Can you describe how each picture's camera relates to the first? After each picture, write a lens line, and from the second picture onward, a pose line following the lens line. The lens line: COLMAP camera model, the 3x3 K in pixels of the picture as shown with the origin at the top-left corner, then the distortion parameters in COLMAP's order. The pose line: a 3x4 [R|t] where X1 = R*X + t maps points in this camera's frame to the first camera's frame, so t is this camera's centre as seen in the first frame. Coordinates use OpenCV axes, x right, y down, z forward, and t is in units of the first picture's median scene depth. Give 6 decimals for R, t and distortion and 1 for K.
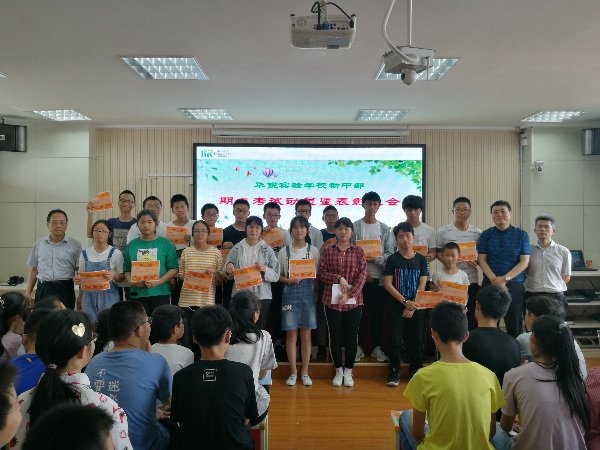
lens RADIAL K [[495.7, 0, 309.1], [0, 495.7, 220.0], [0, 0, 1]] dist [-0.023335, 0.051071]
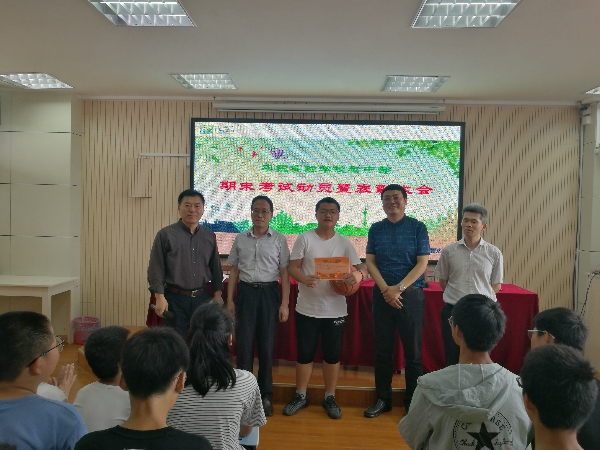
lens RADIAL K [[495.7, 0, 305.8], [0, 495.7, 221.5], [0, 0, 1]] dist [-0.023335, 0.051071]
pose [[0.998699, 0.019345, -0.047175, 0.009399], [-0.018329, 0.999593, 0.021863, 0.002435], [0.047579, -0.020970, 0.998647, 0.154284]]
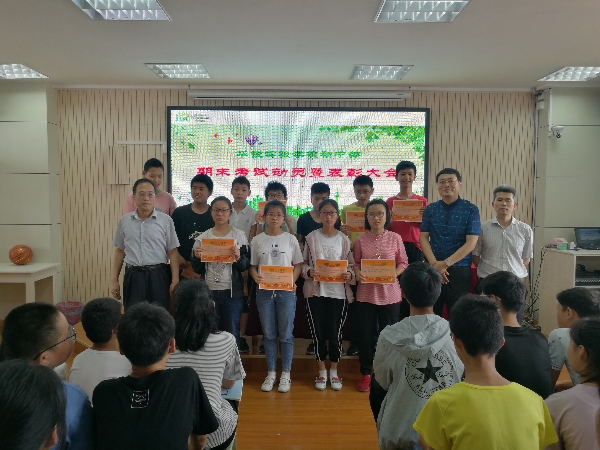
lens RADIAL K [[495.7, 0, 307.2], [0, 495.7, 222.5], [0, 0, 1]] dist [-0.023335, 0.051071]
pose [[0.999978, -0.000425, 0.006607, 0.011190], [0.000074, 0.998588, 0.053115, 0.005416], [-0.006620, -0.053113, 0.998567, 0.110535]]
